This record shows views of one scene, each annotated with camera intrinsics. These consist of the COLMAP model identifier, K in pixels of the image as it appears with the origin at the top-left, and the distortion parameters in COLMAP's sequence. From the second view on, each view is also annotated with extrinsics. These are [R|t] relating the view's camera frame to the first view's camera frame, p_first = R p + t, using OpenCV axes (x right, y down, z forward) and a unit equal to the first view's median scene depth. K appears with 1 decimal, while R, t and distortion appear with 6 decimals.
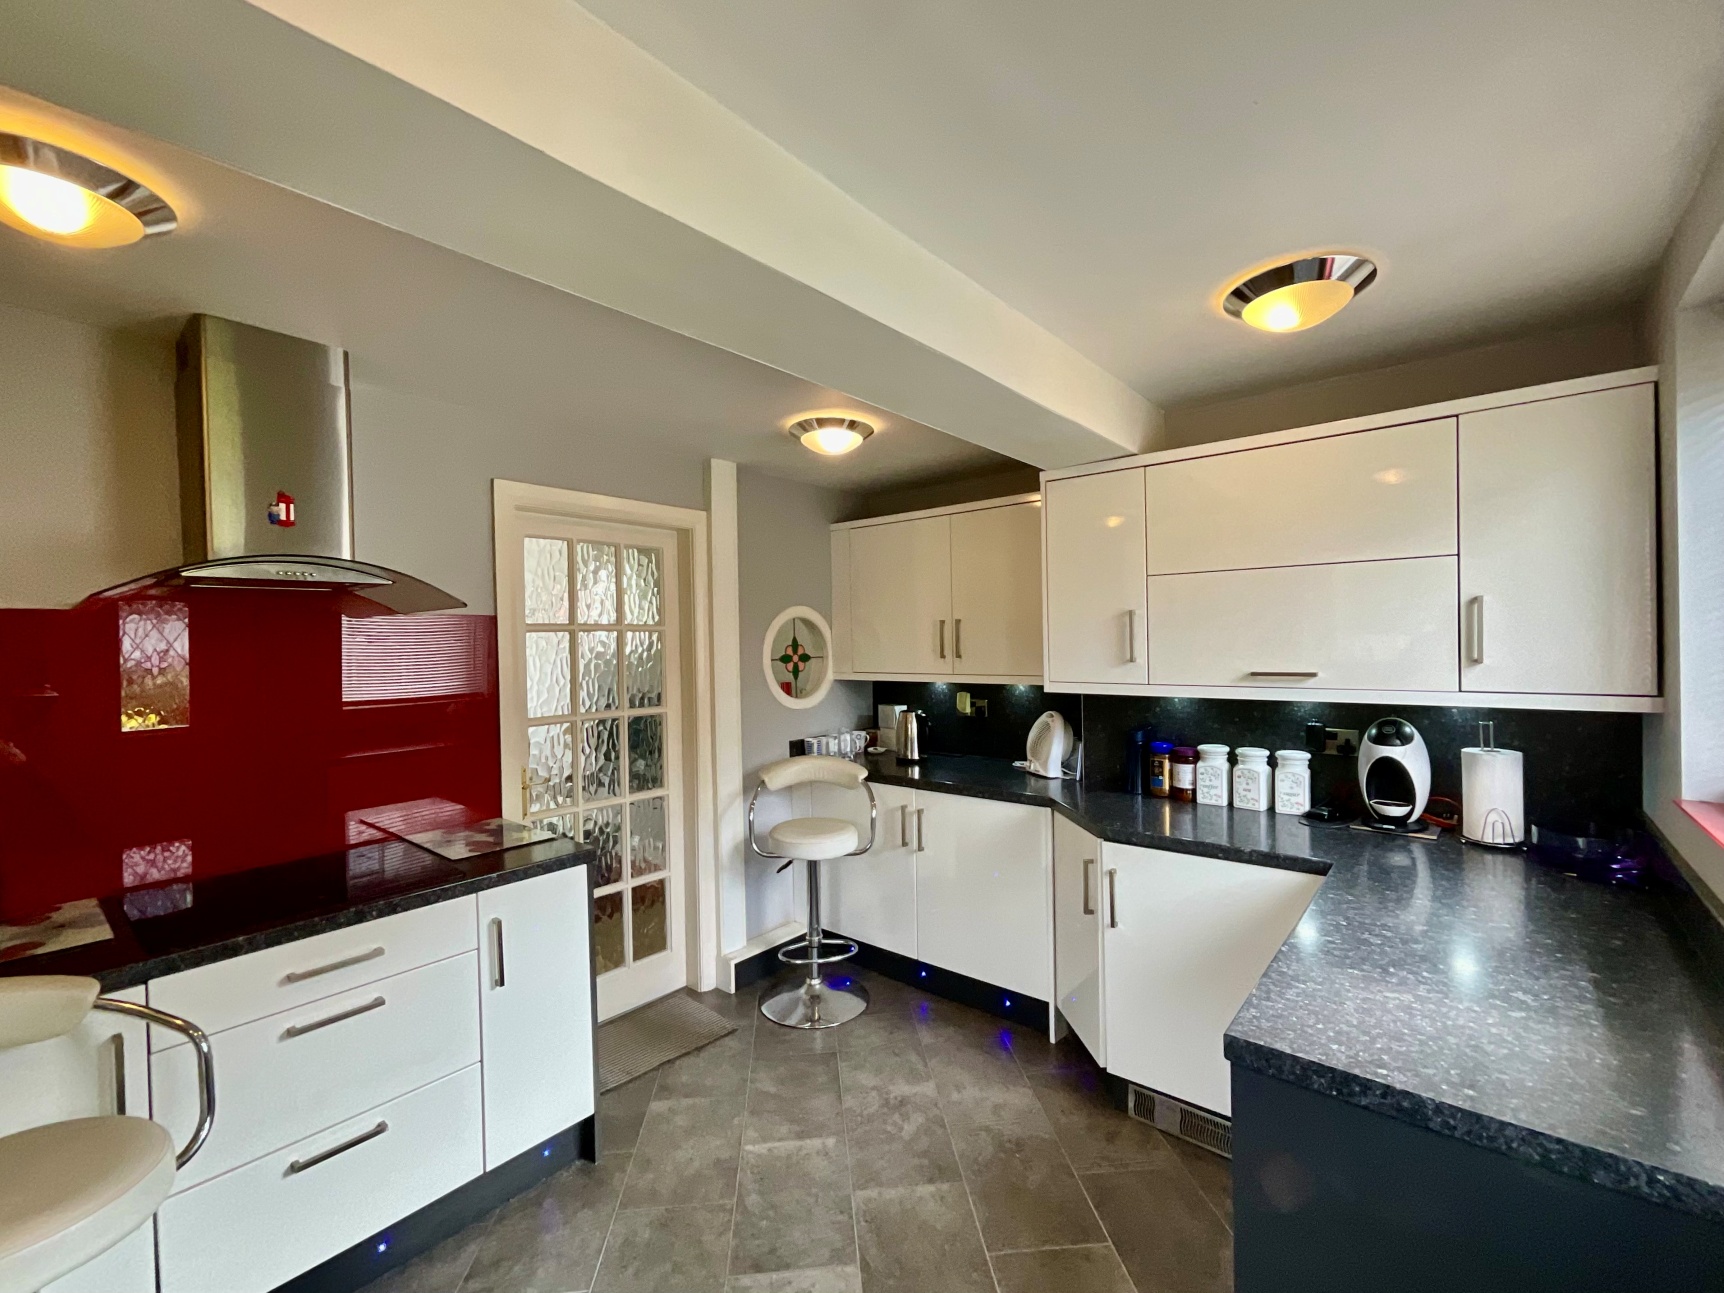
lens RADIAL K [[730.9, 0, 854.0], [0, 730.9, 647.9], [0, 0, 1]] dist [-0.004757, 0.000764]
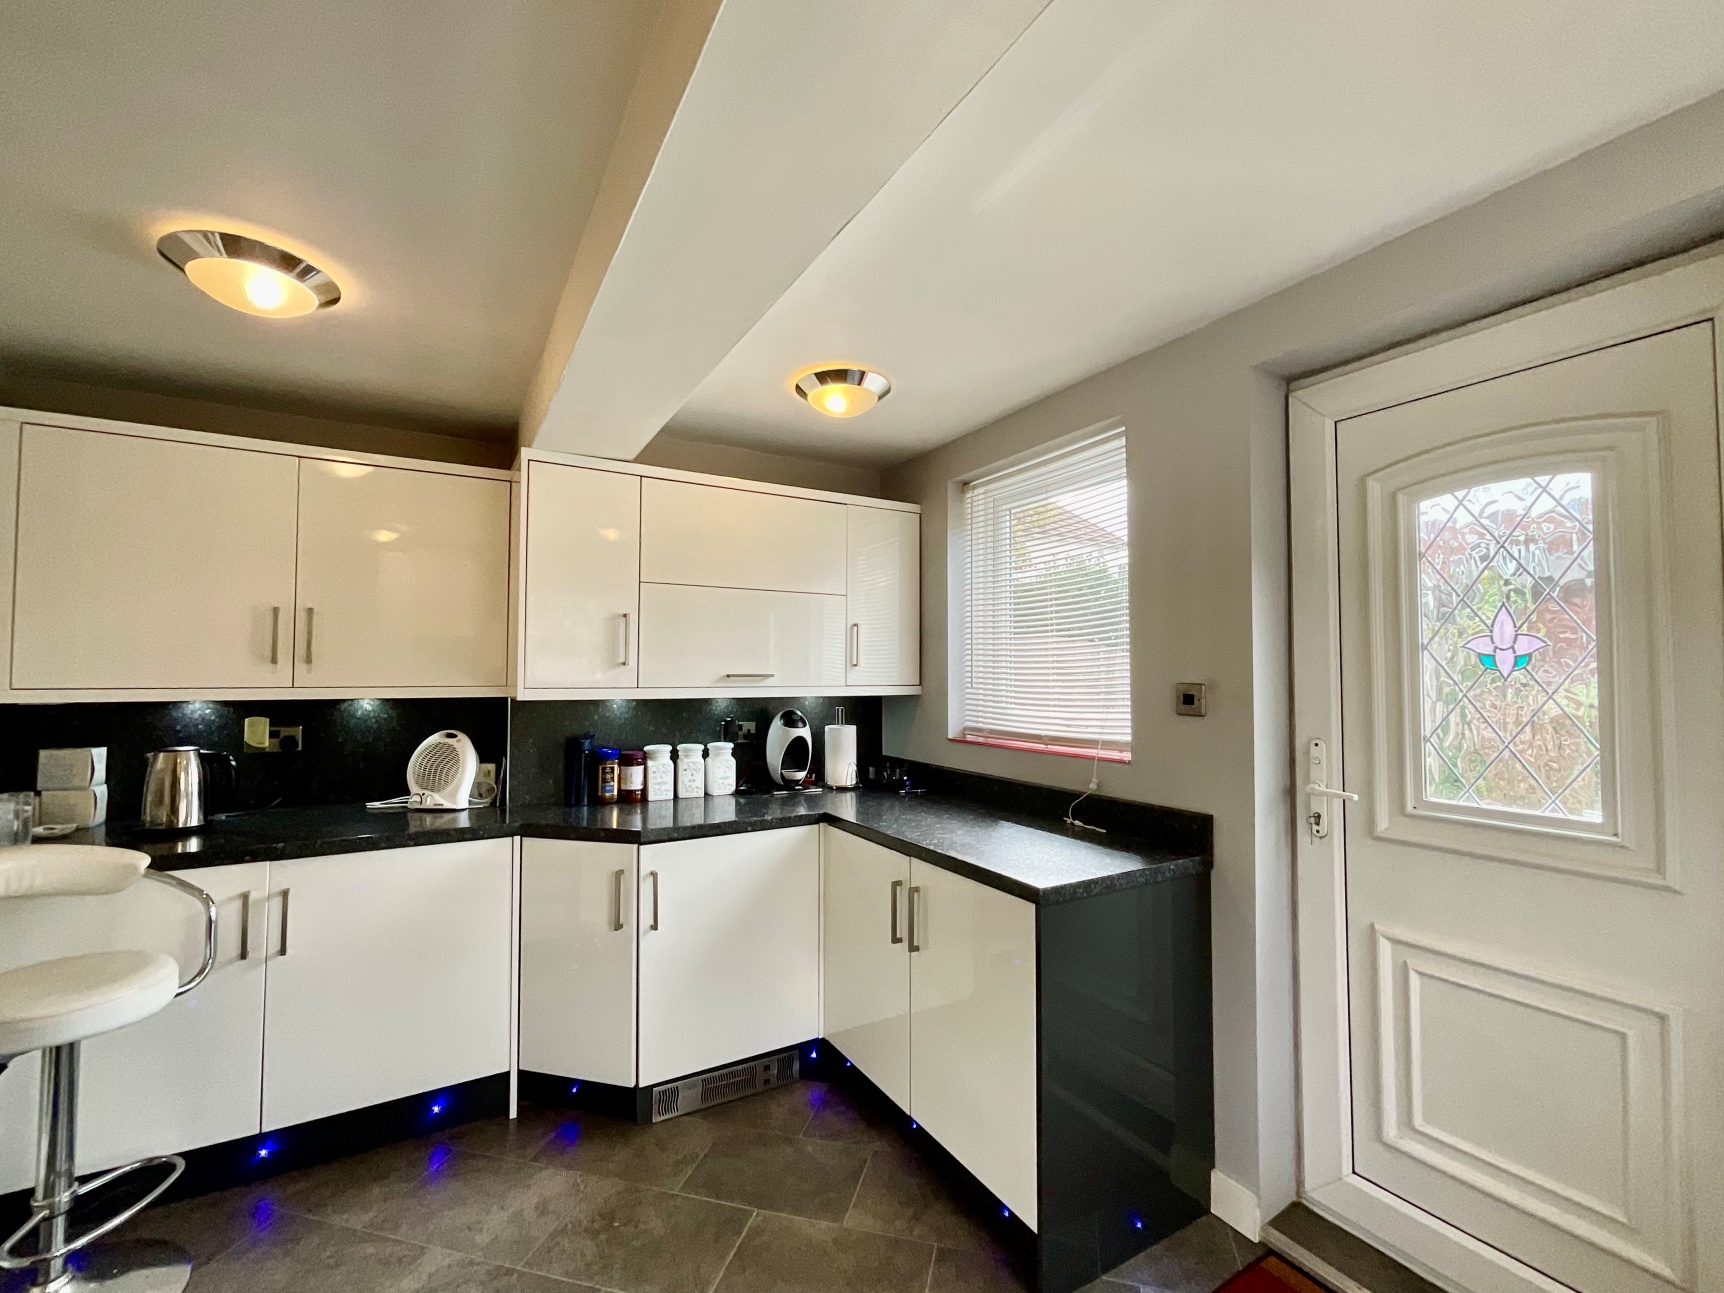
lens RADIAL K [[730.9, 0, 853.5], [0, 730.9, 653.8], [0, 0, 1]] dist [-0.004757, 0.000764]
pose [[0.322136, 0.047889, 0.945481, -0.451569], [0.000669, 0.998708, -0.050813, 0.052771], [-0.946693, 0.017001, 0.321688, 0.371479]]
